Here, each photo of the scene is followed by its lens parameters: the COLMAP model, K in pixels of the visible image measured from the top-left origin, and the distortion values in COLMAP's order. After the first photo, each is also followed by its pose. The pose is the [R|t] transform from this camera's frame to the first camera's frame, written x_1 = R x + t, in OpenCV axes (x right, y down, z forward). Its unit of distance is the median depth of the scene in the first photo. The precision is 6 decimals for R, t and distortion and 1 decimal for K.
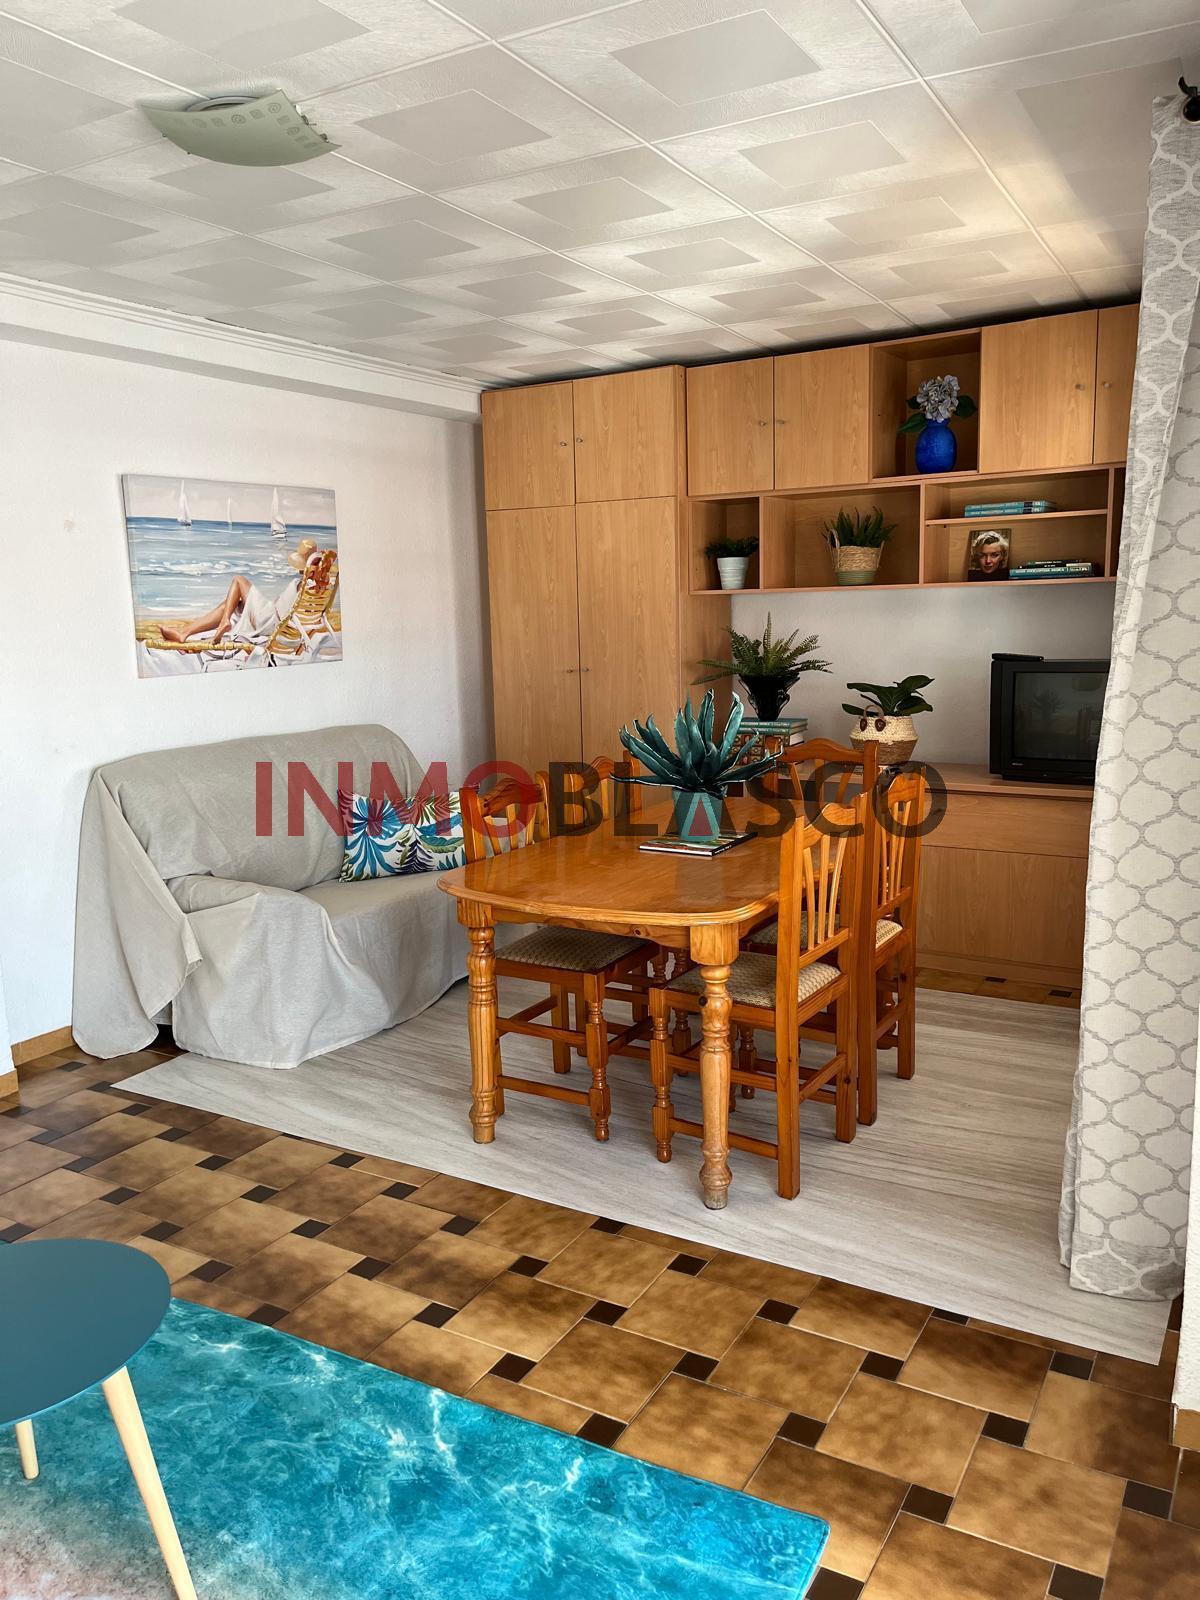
lens RADIAL K [[1206.2, 0, 600.0], [0, 1206.2, 800.0], [0, 0, 1]] dist [0.085606, -0.144265]
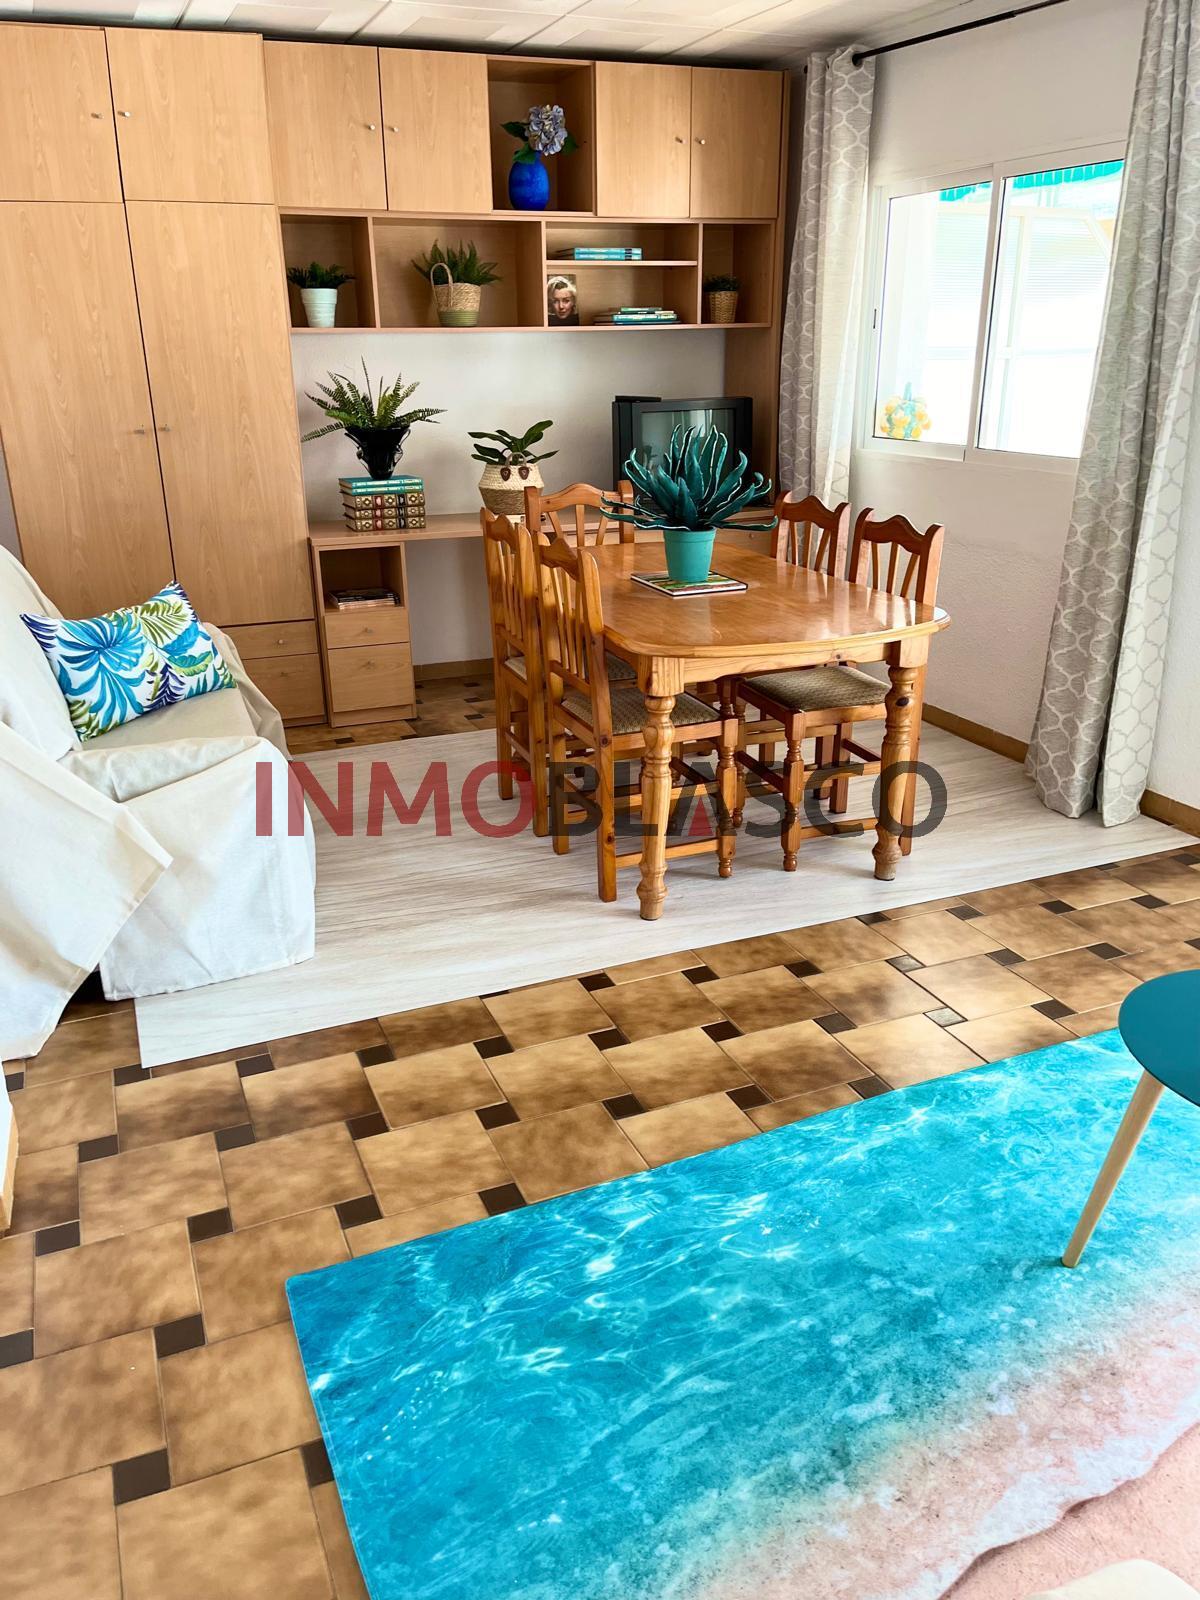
lens RADIAL K [[1221.4, 0, 575.2], [0, 1221.4, 801.9], [0, 0, 1]] dist [0.058967, -0.084198]
pose [[0.605033, -0.260173, 0.752492, -0.616992], [0.128118, 0.964602, 0.230498, -0.028548], [-0.785825, -0.043052, 0.616949, 0.336045]]
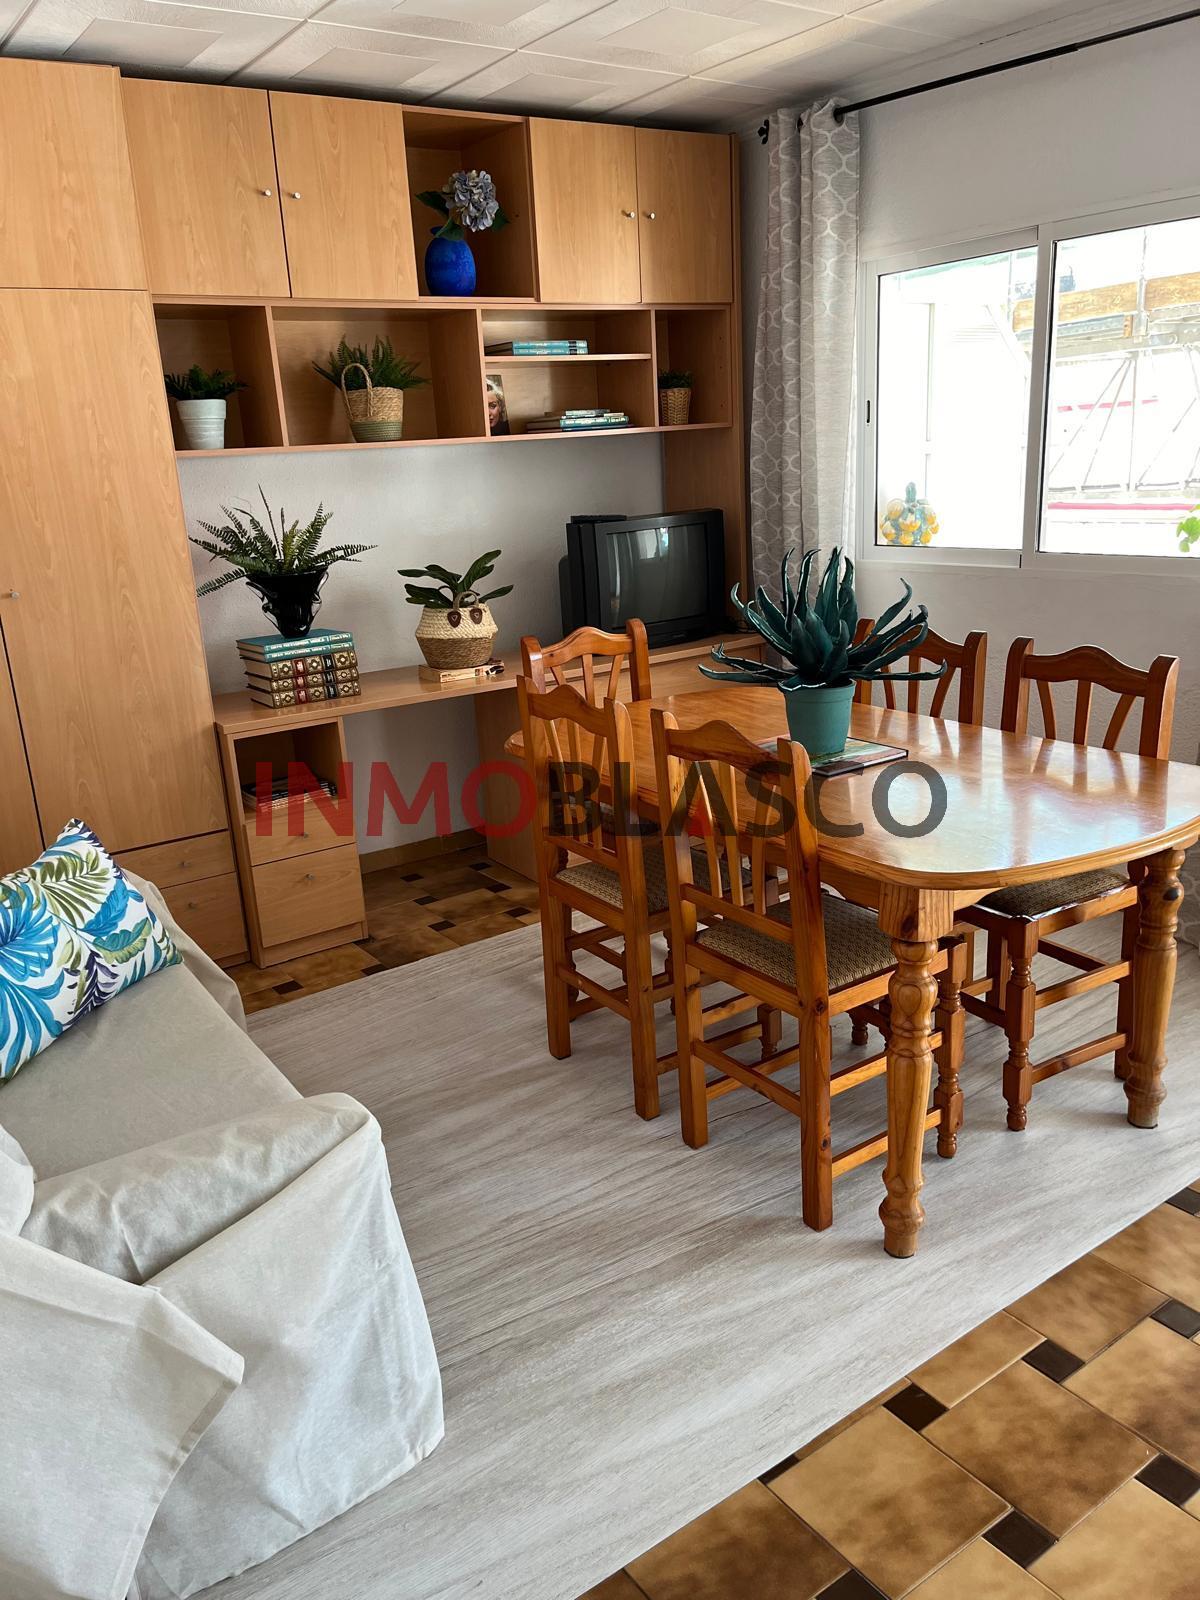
lens RADIAL K [[1221.4, 0, 575.2], [0, 1221.4, 801.9], [0, 0, 1]] dist [0.058967, -0.084198]
pose [[0.415639, -0.248545, 0.874911, -0.510749], [0.195457, 0.963872, 0.180962, -0.080815], [-0.888280, 0.095793, 0.449203, 0.615574]]
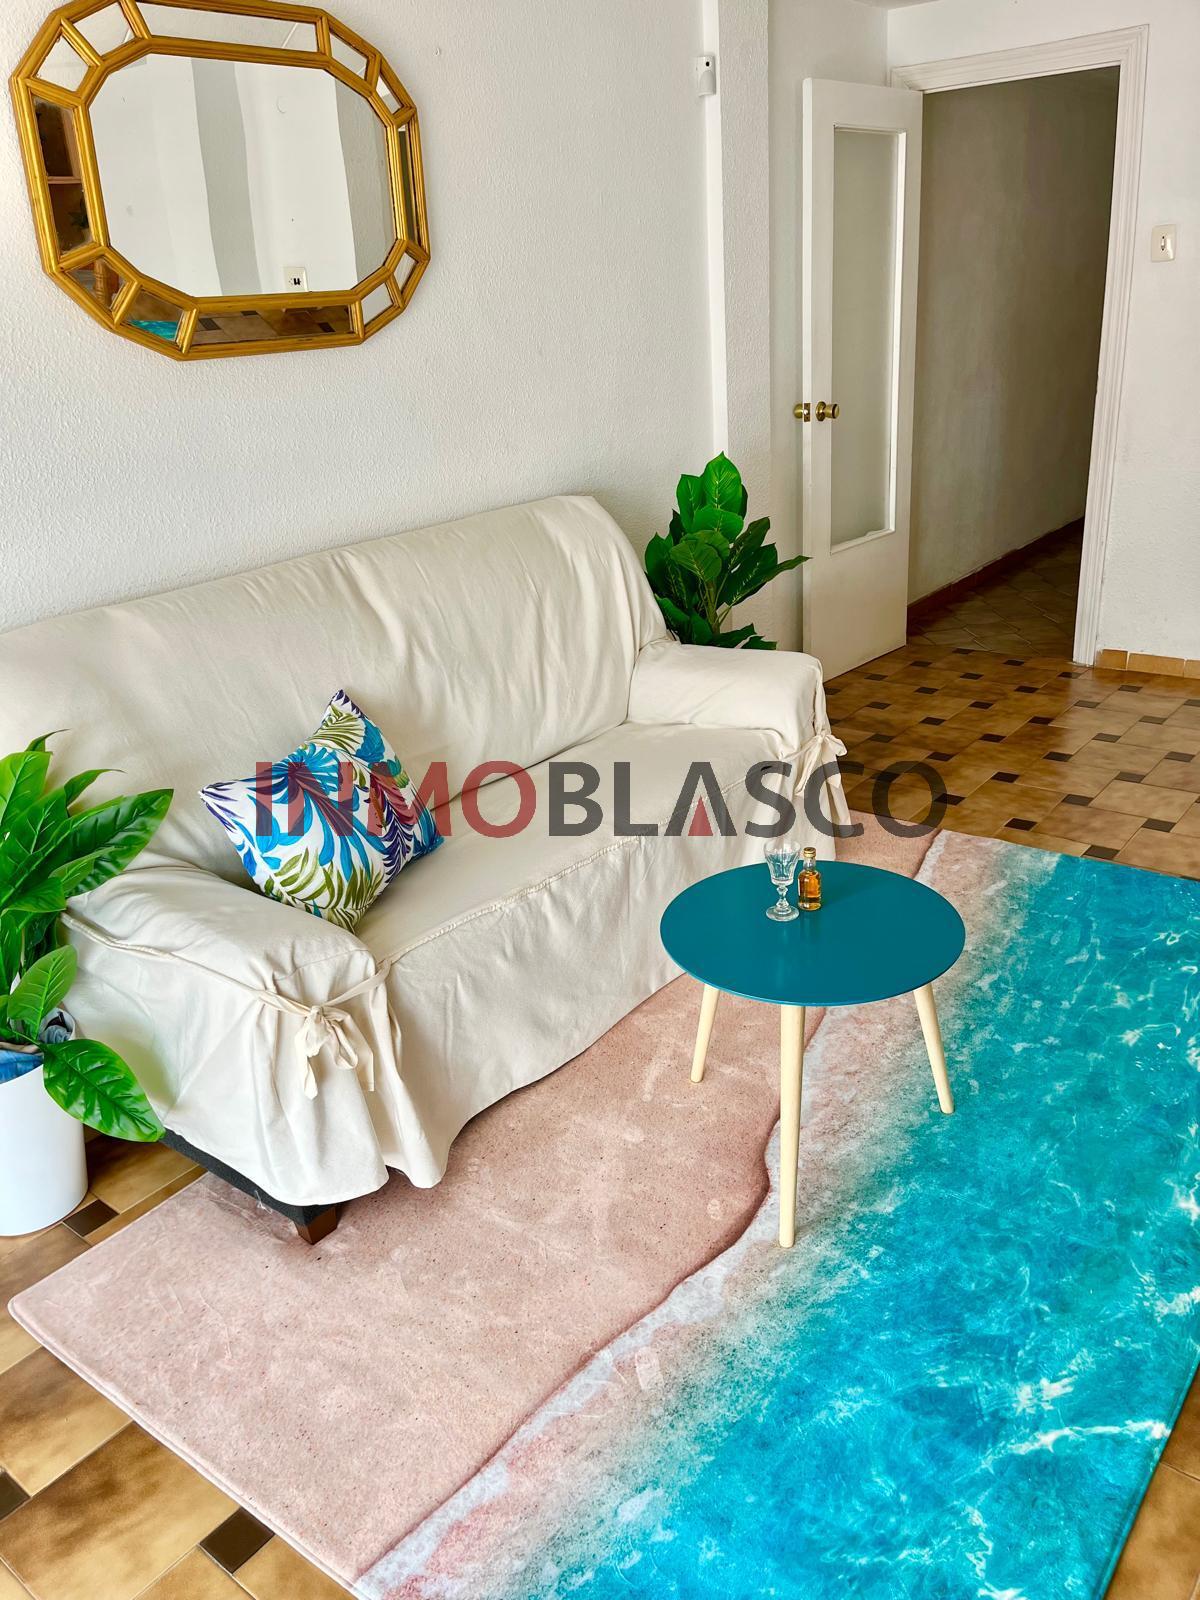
lens RADIAL K [[1206.2, 0, 600.0], [0, 1206.2, 800.0], [0, 0, 1]] dist [0.085606, -0.144265]
pose [[-0.145691, 0.419122, -0.896164, 0.200620], [-0.106003, 0.894002, 0.435344, -0.059071], [0.983635, 0.158421, -0.085820, 0.346206]]
